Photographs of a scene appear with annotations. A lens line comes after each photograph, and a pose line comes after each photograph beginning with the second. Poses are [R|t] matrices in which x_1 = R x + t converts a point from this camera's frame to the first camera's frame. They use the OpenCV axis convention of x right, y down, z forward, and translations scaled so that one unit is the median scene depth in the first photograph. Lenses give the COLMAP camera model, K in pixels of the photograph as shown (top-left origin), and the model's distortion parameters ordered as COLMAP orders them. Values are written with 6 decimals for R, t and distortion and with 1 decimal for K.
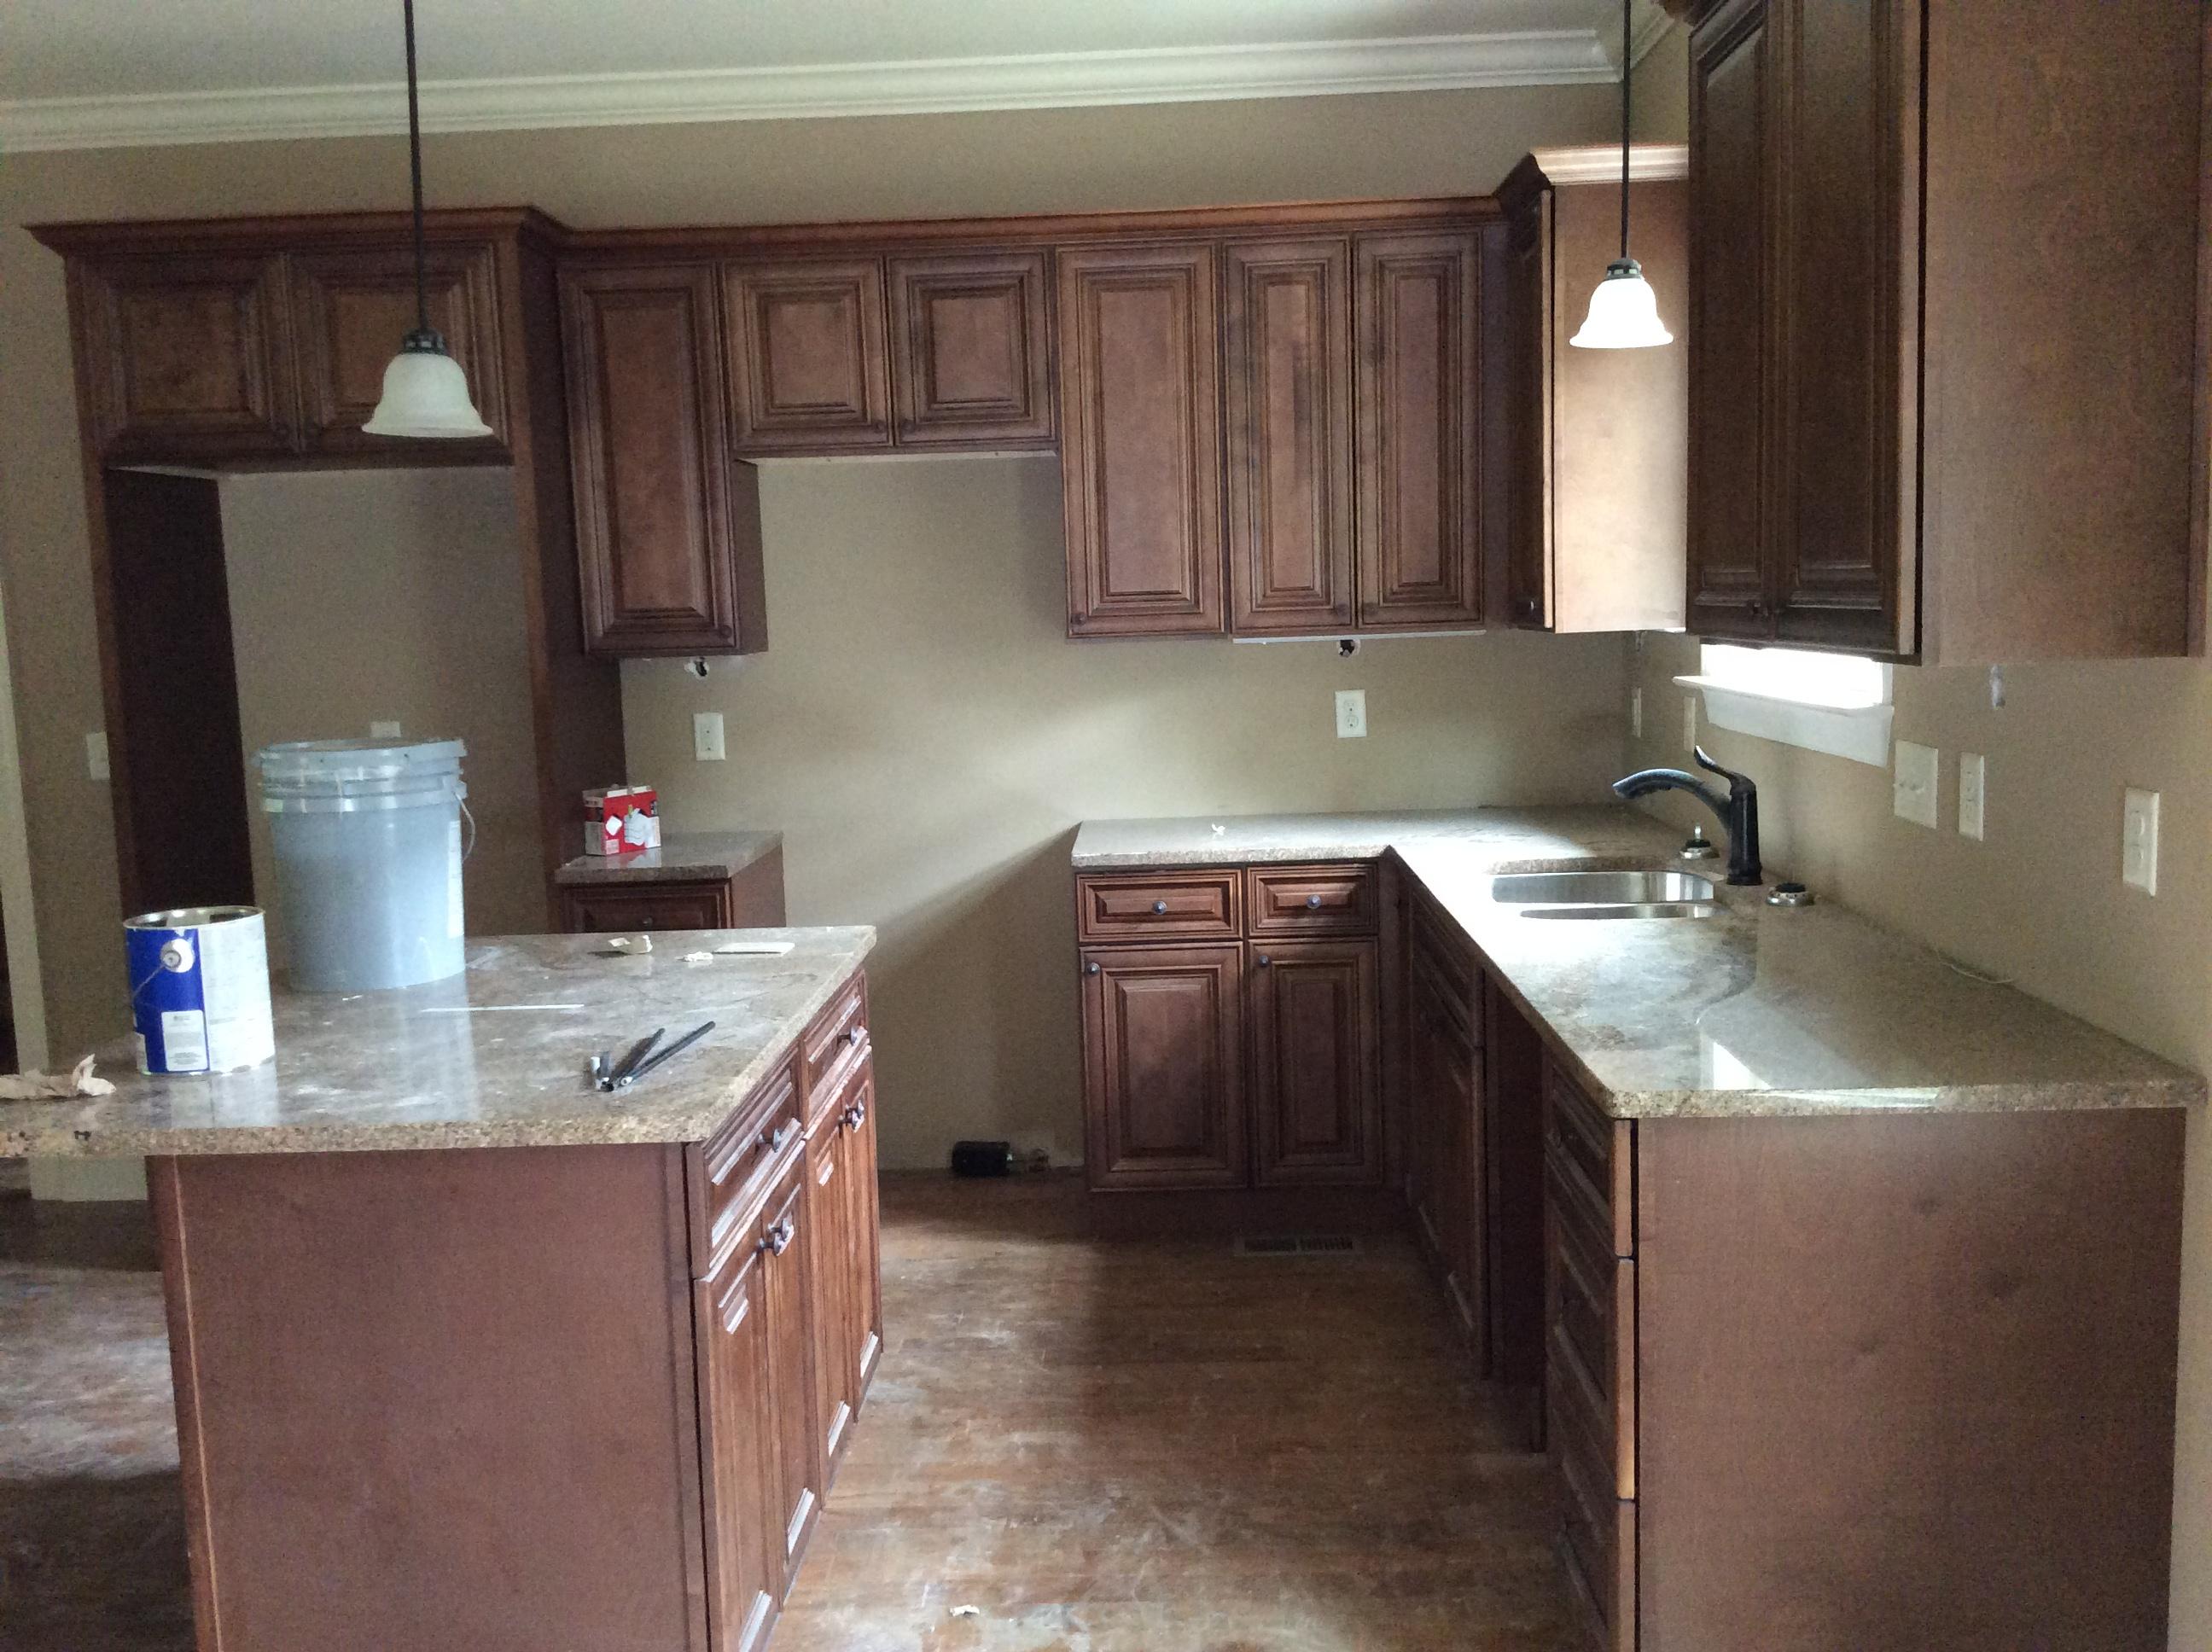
lens RADIAL K [[2079.6, 0, 1069.5], [0, 2079.6, 835.1], [0, 0, 1]] dist [0.119996, -0.276419]
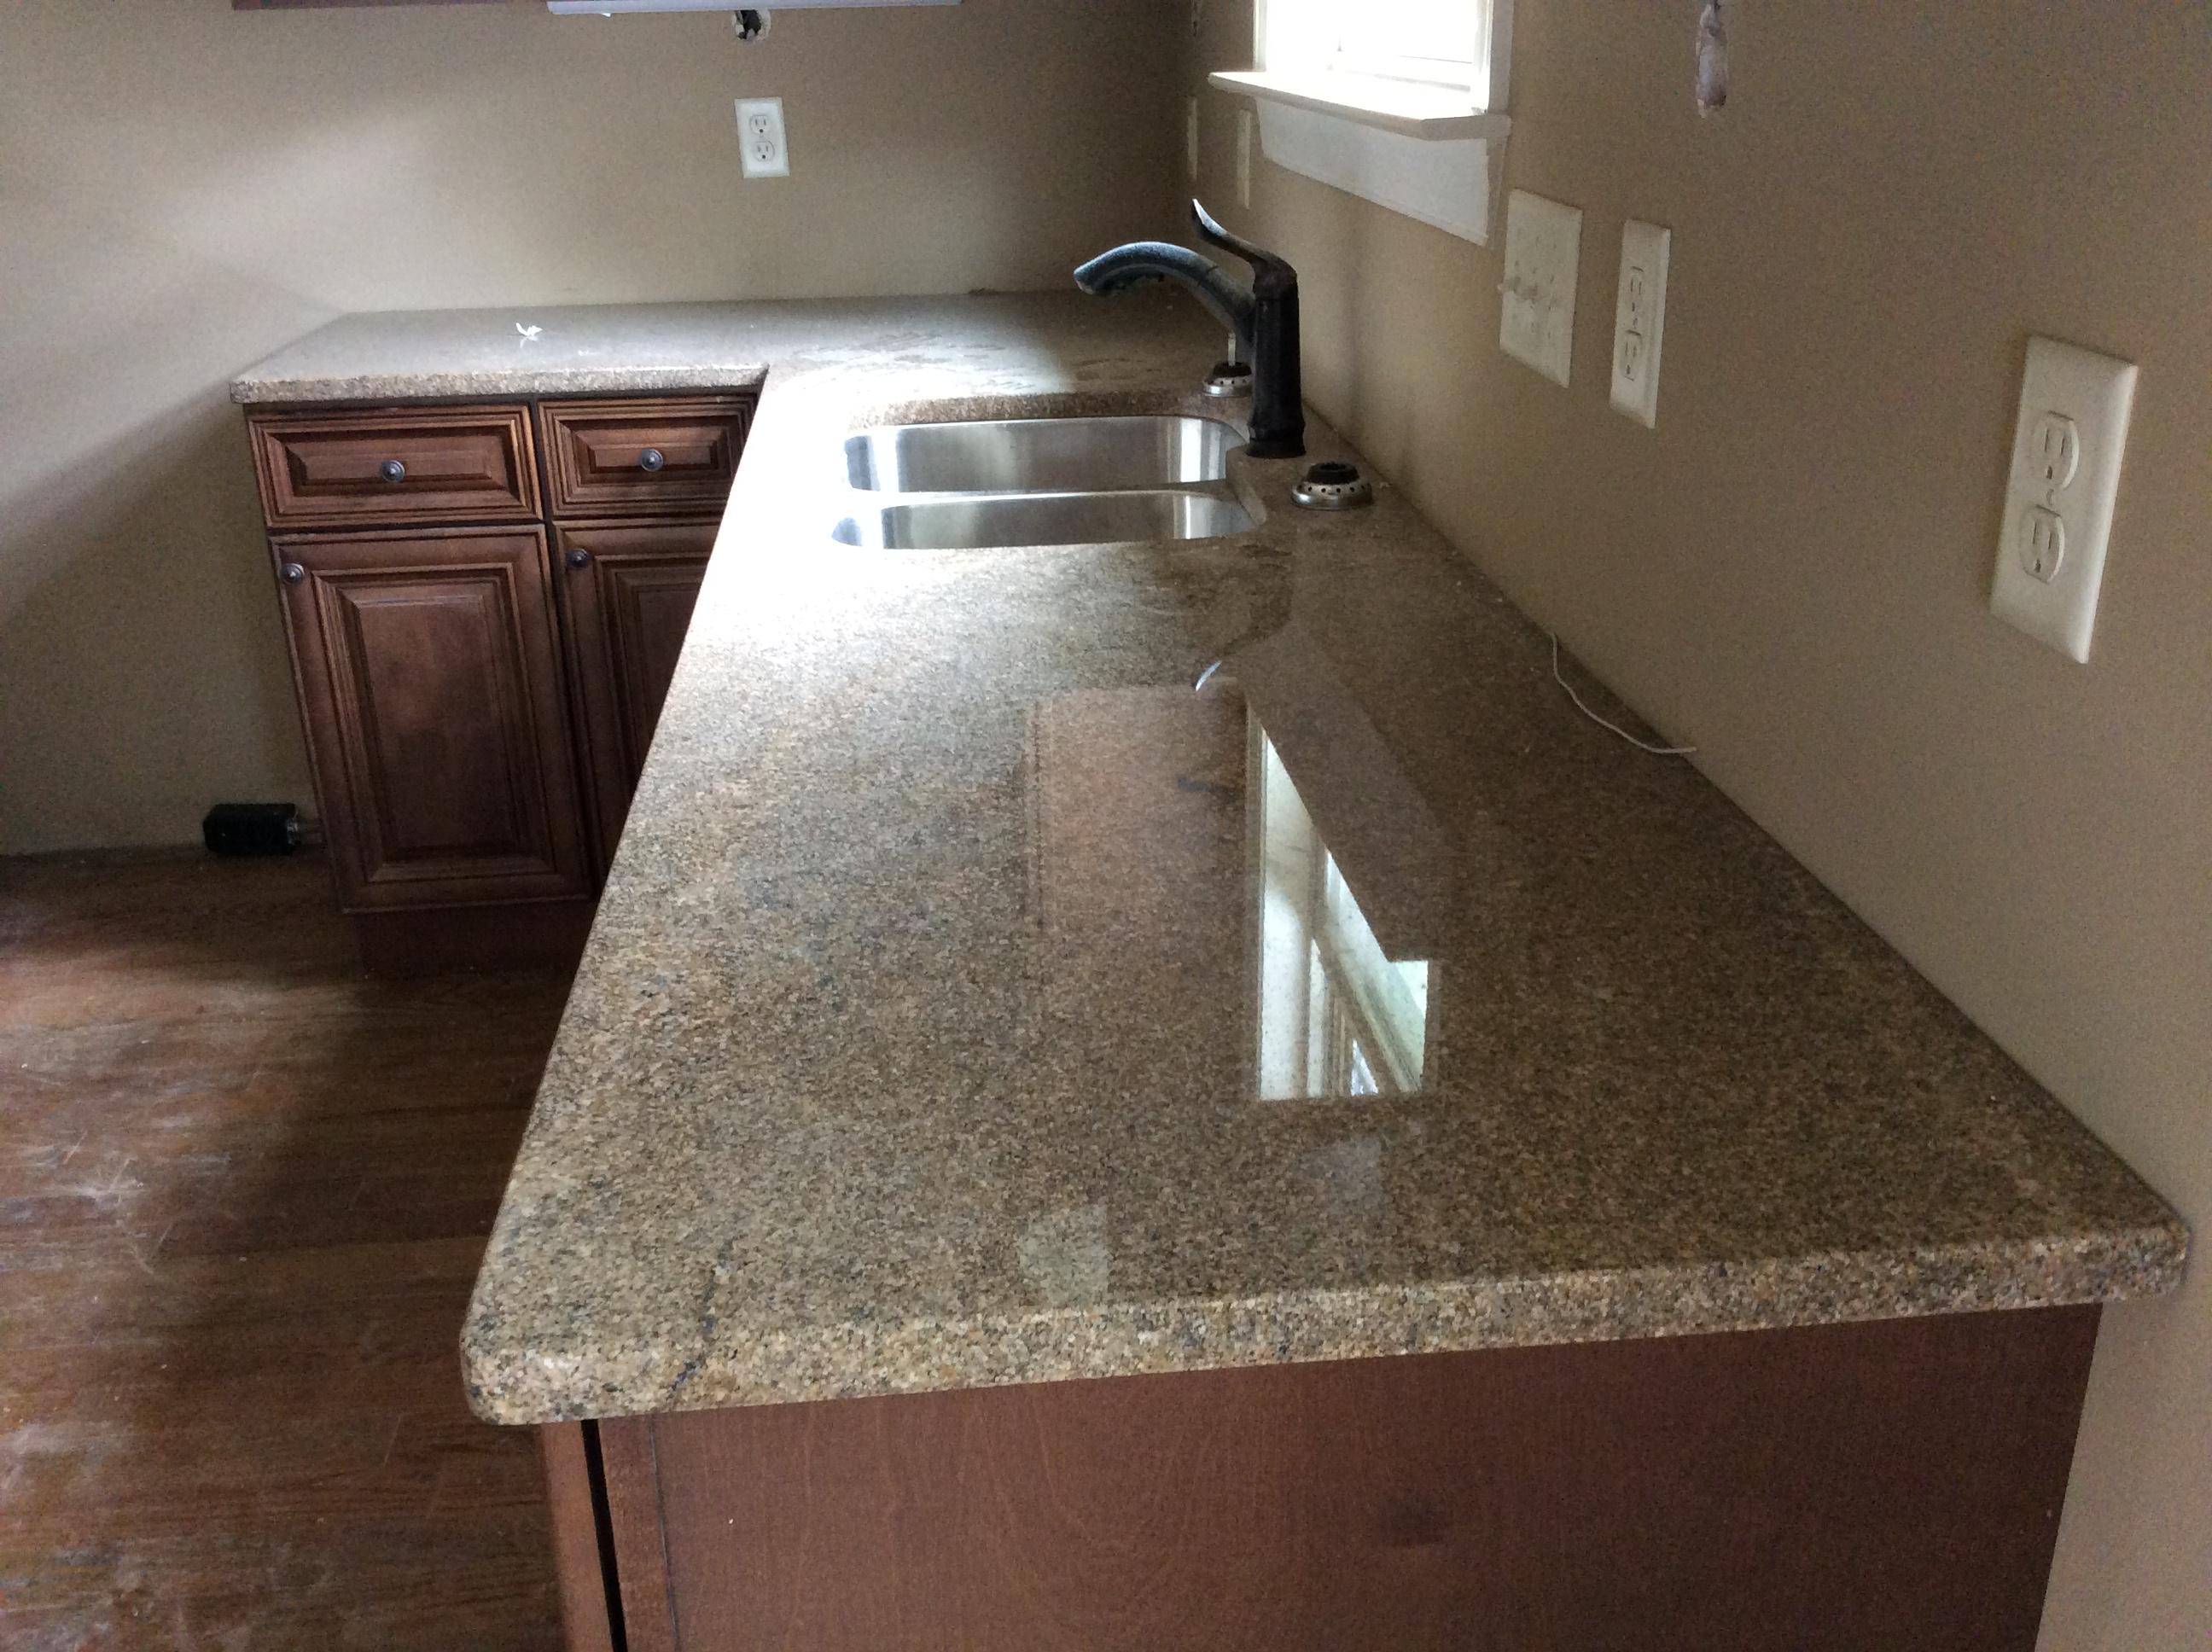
lens RADIAL K [[2053.4, 0, 1109.3], [0, 2053.4, 861.2], [0, 0, 1]] dist [0.095324, -0.187167]
pose [[0.990103, -0.038655, 0.134917, 0.164037], [0.001001, 0.963244, 0.268627, -0.017655], [-0.140342, -0.265833, 0.953749, 0.366316]]
